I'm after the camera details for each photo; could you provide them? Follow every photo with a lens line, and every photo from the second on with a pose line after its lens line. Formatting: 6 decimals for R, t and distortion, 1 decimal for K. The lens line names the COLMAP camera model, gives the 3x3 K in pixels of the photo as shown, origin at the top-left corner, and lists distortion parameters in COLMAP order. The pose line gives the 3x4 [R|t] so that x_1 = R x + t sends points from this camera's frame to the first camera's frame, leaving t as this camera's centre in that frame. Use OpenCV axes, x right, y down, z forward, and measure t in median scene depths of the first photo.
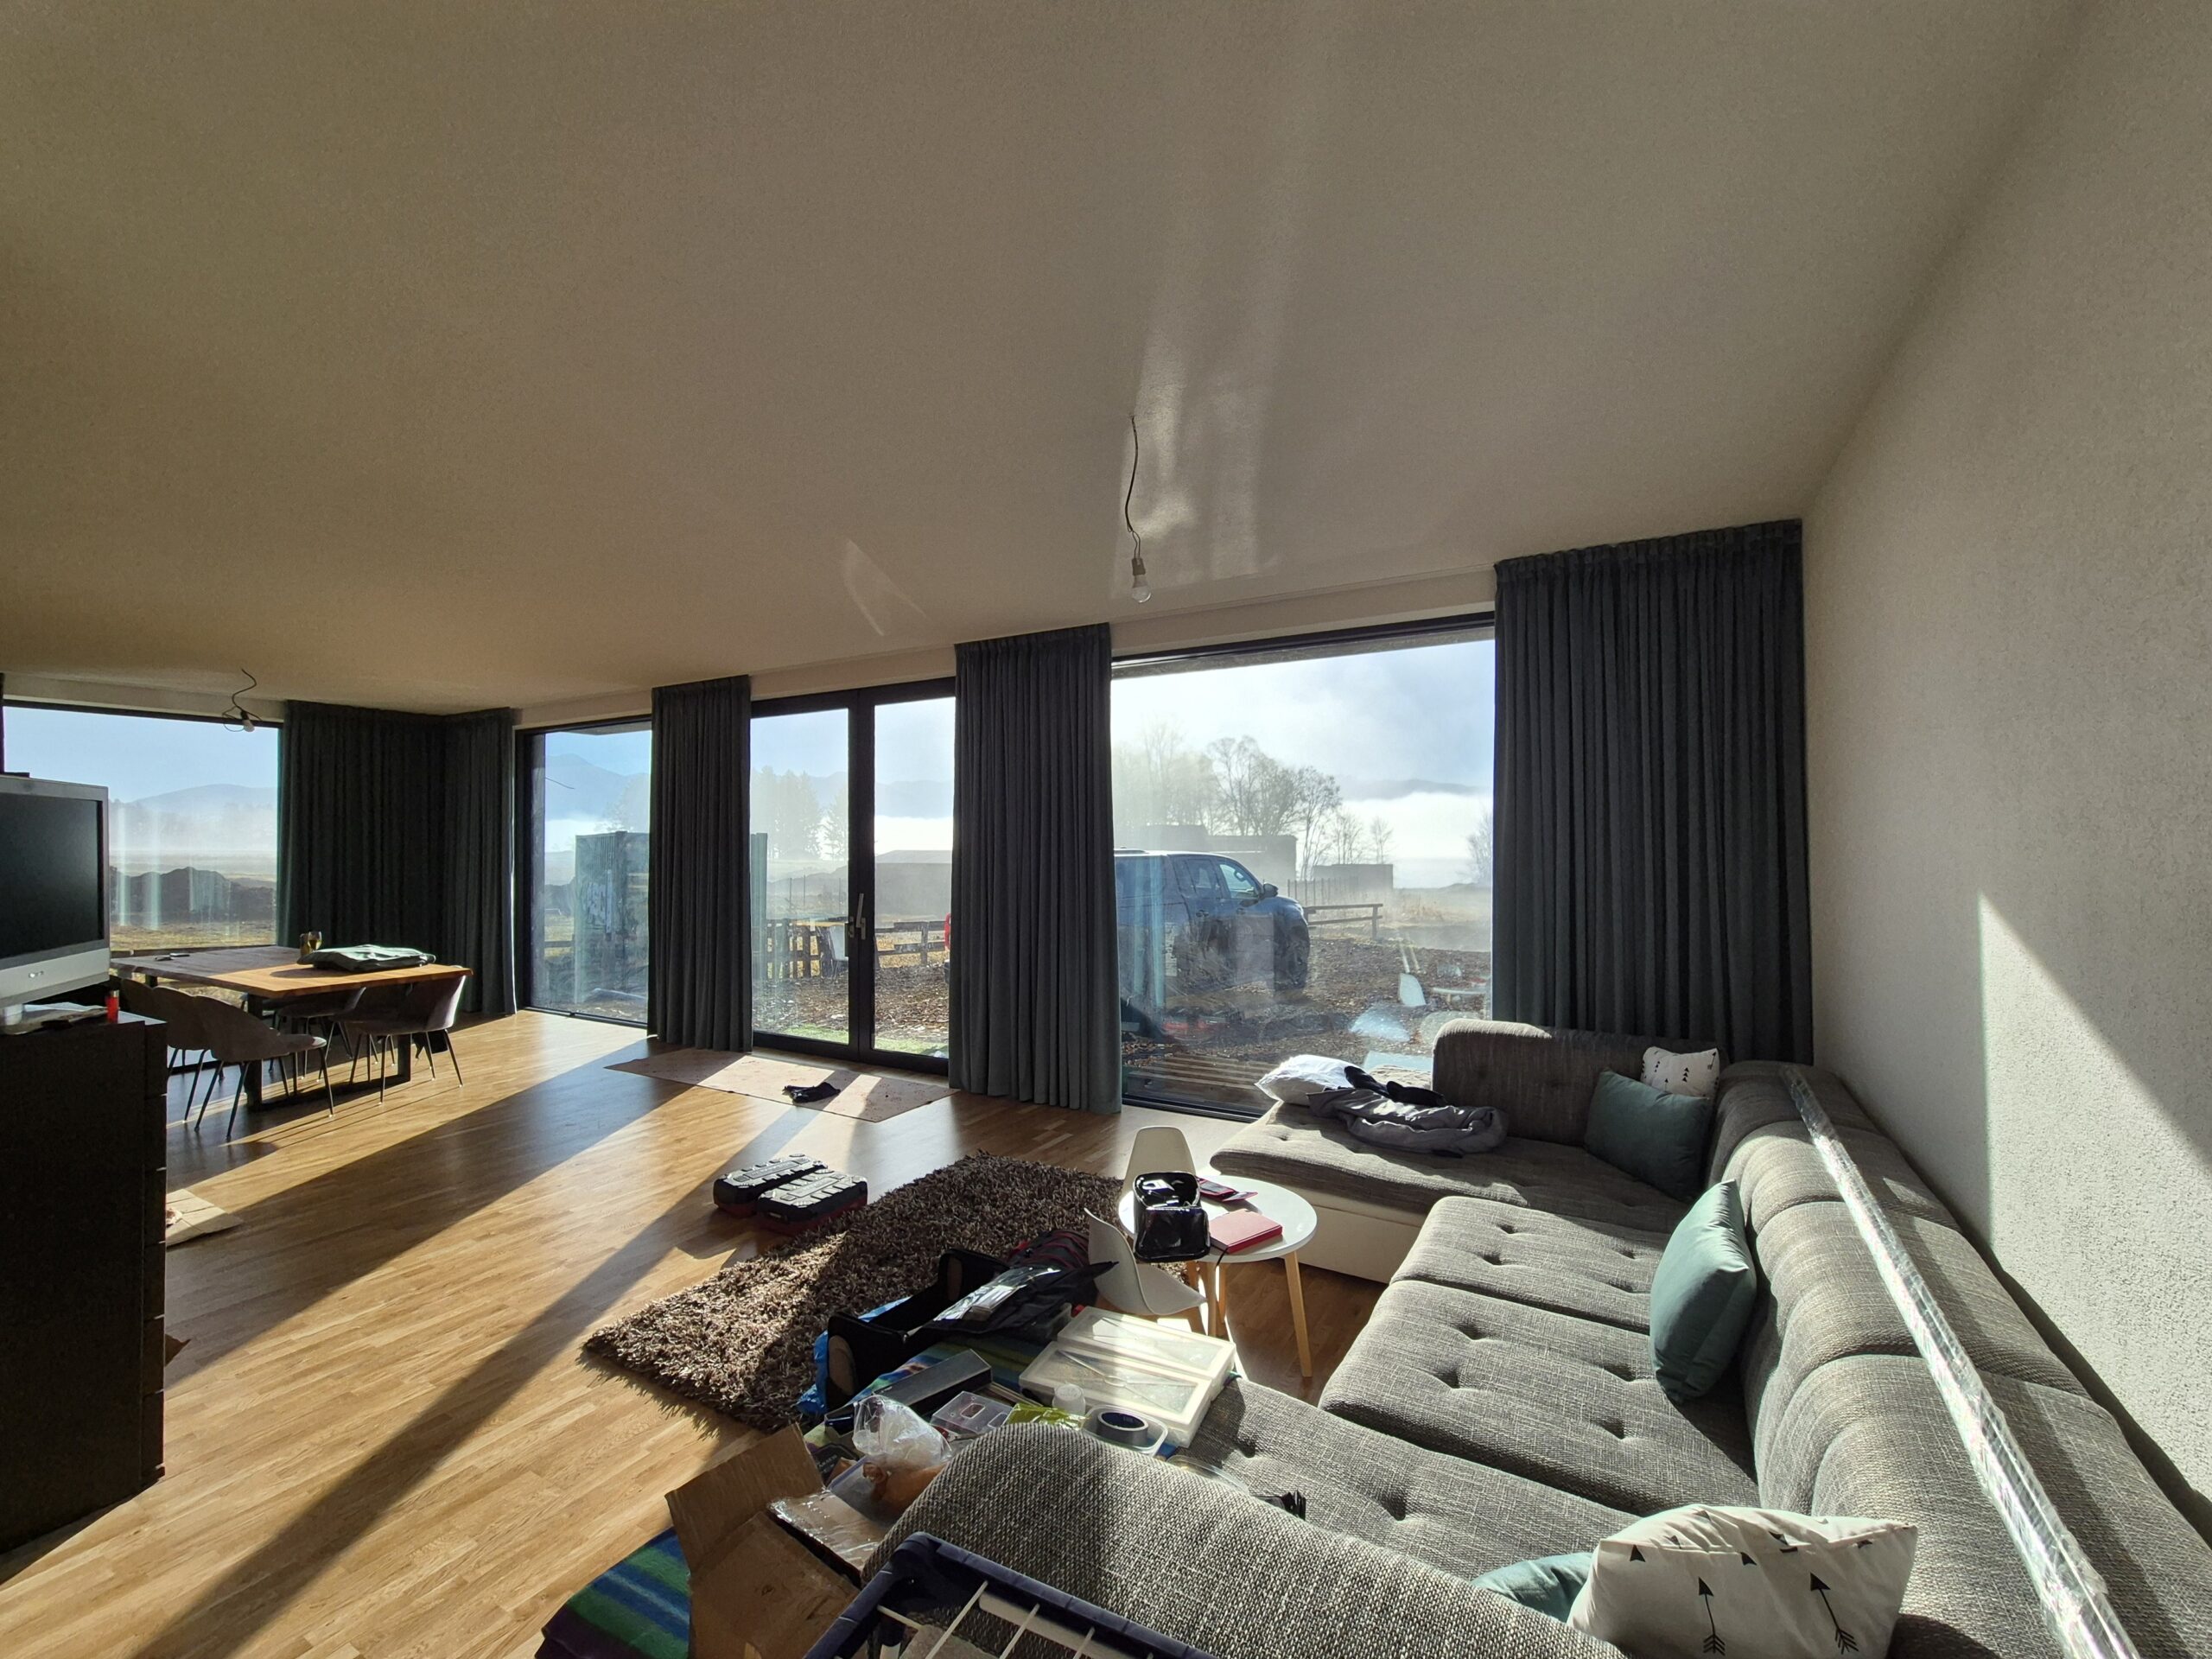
lens RADIAL K [[908.8, 0, 1114.0], [0, 908.8, 828.7], [0, 0, 1]] dist [-0.002257, -0.000267]
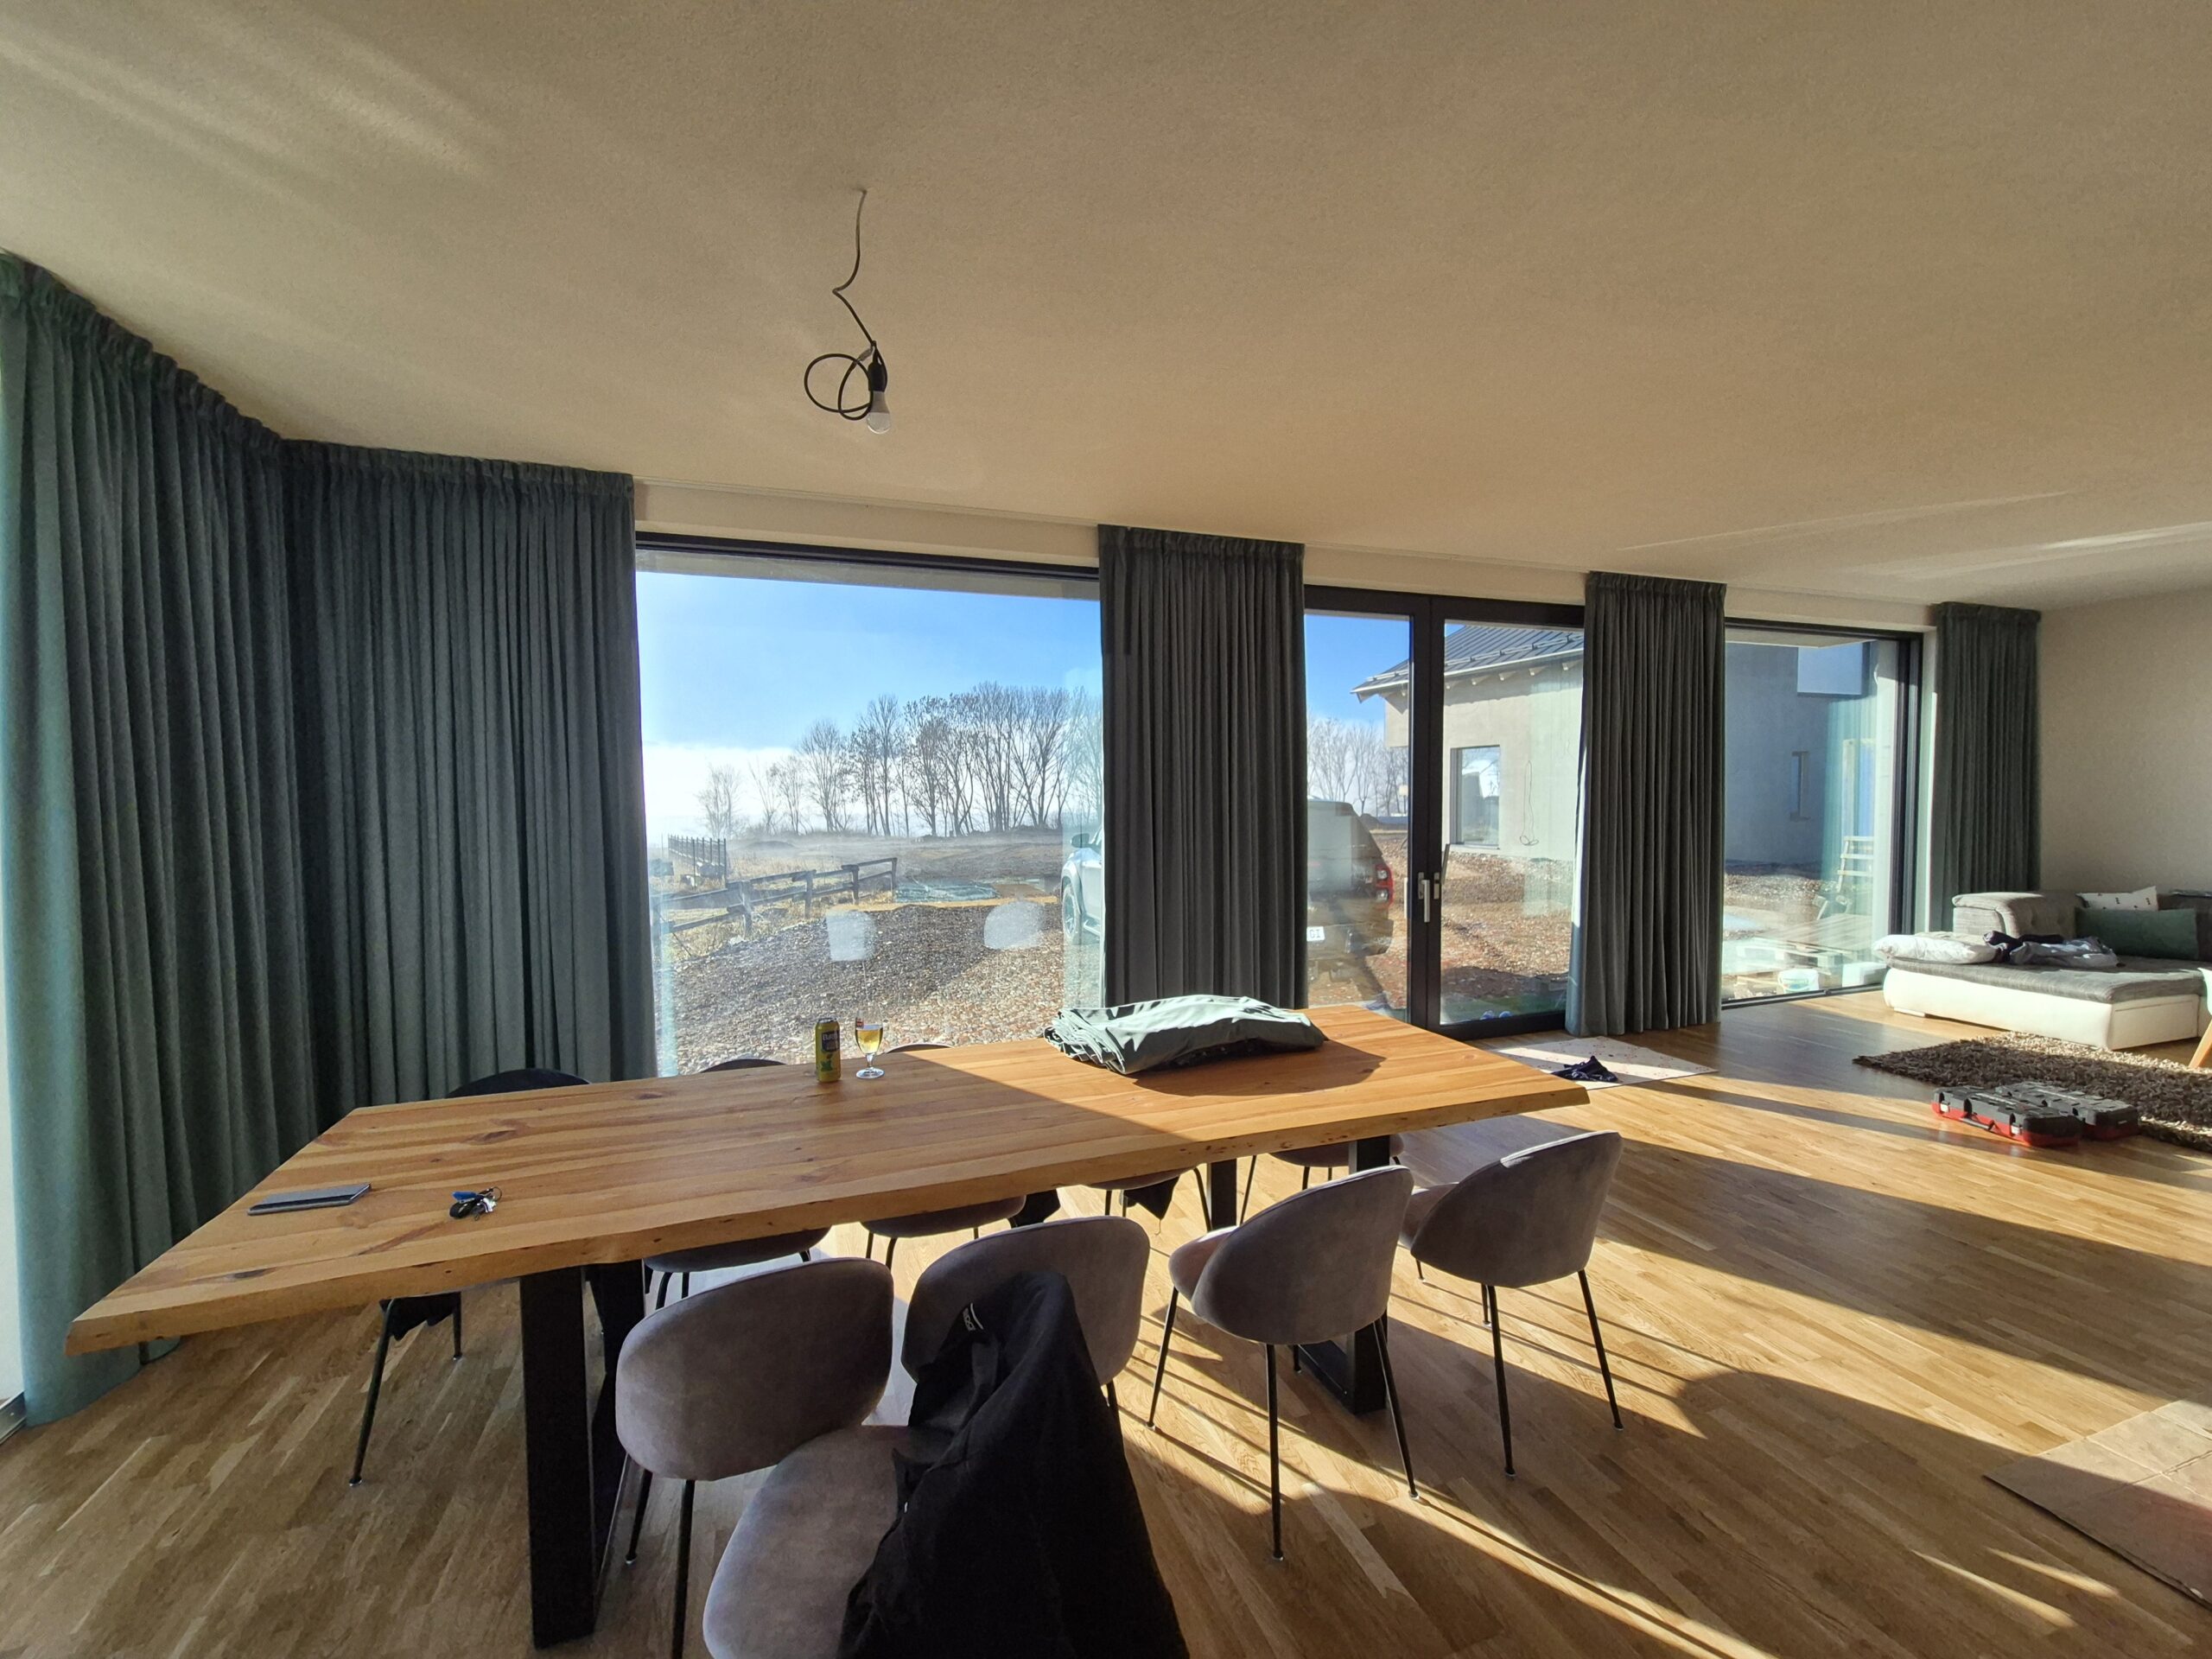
lens RADIAL K [[907.9, 0, 1106.0], [0, 907.9, 829.5], [0, 0, 1]] dist [-0.002489, 0.002696]
pose [[0.652927, -0.030758, 0.756796, -1.227215], [-0.006207, 0.998924, 0.045954, 0.023308], [-0.757395, -0.034702, 0.652034, 0.761540]]
